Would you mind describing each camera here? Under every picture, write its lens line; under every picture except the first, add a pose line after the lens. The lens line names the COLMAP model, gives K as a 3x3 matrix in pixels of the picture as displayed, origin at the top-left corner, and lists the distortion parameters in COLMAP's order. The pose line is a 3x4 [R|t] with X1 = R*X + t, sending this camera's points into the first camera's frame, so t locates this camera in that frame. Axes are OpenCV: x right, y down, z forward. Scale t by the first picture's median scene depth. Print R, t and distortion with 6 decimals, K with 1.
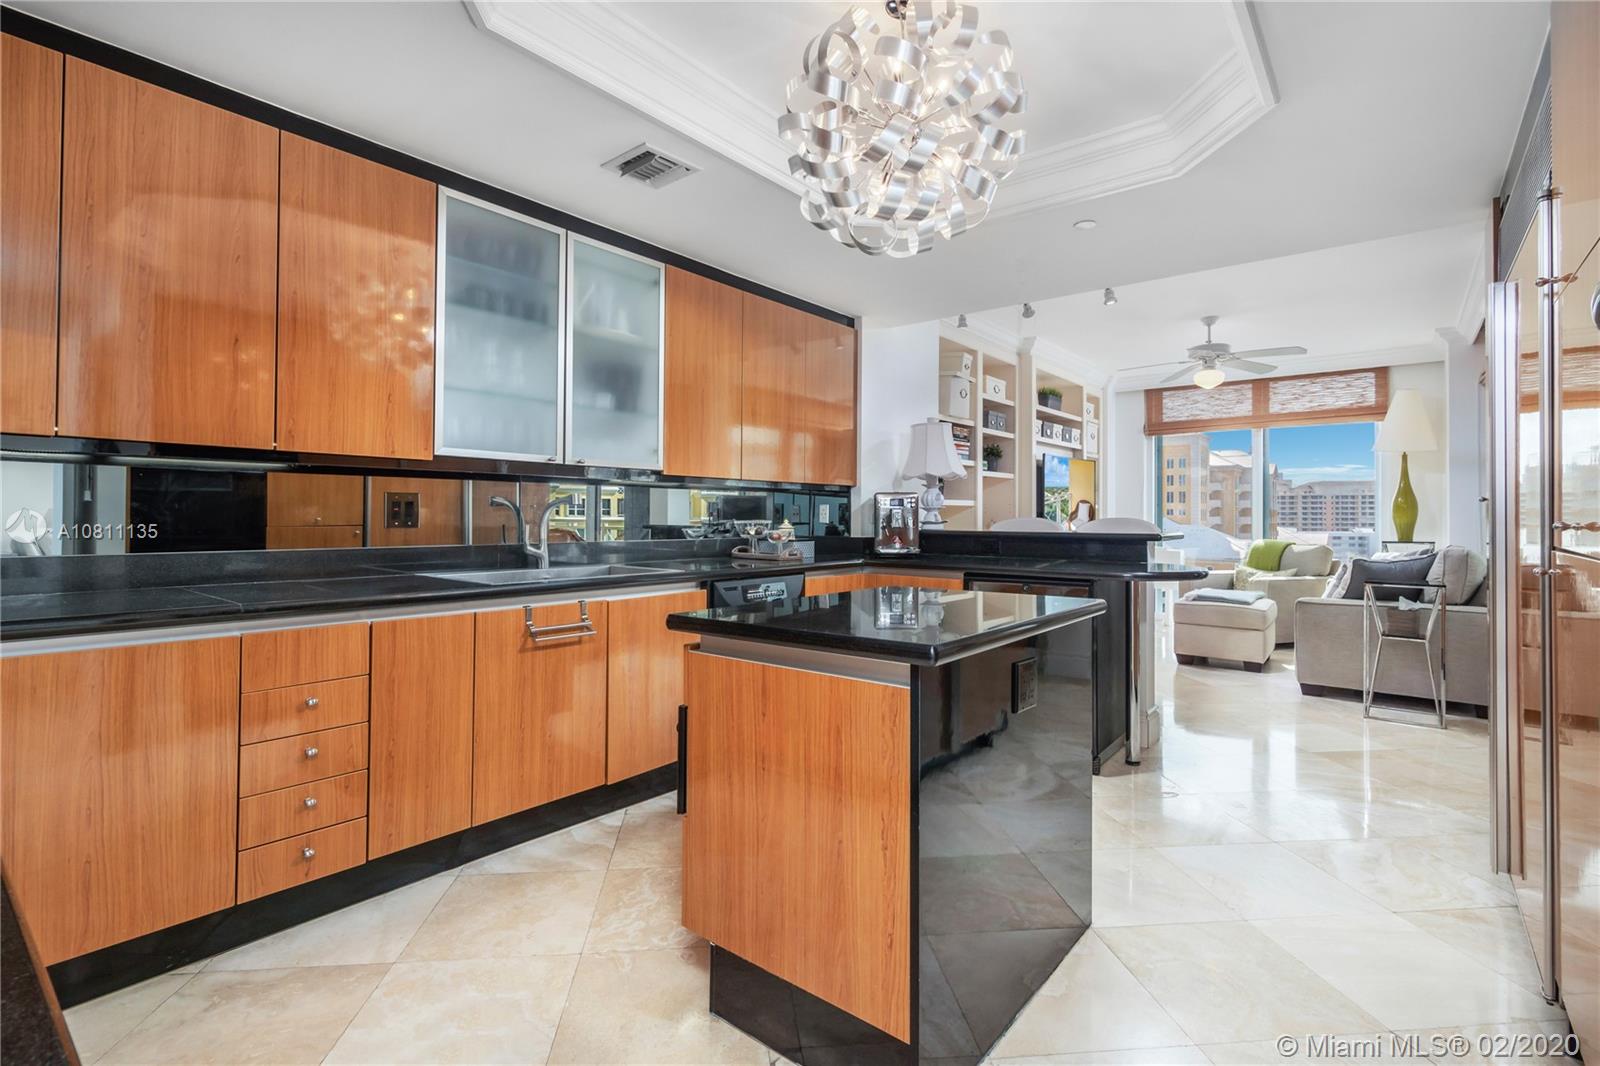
lens RADIAL K [[742.6, 0, 795.2], [0, 742.6, 507.9], [0, 0, 1]] dist [0.001968, 0.000262]
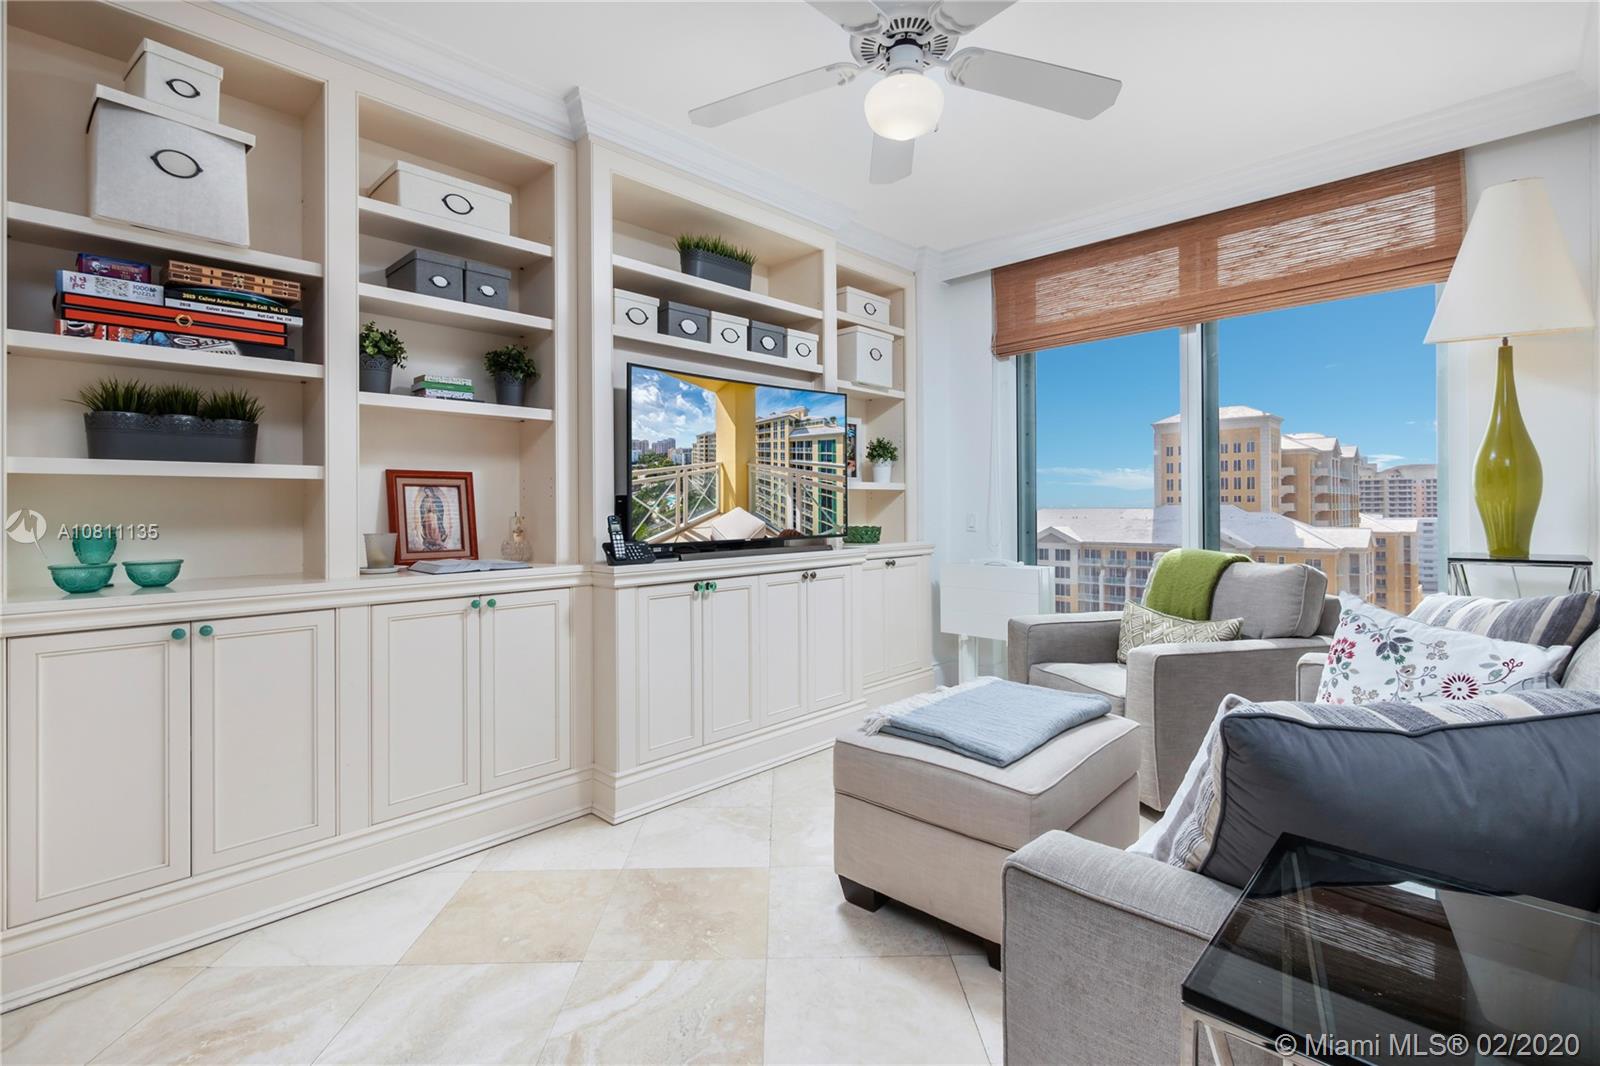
lens RADIAL K [[727.6, 0, 797.0], [0, 727.6, 503.2], [0, 0, 1]] dist [0.001630, 0.000256]
pose [[0.996335, -0.012056, -0.084688, 0.411104], [0.012421, 0.999916, 0.003783, 0.008002], [0.084636, -0.004821, 0.996400, 0.502366]]
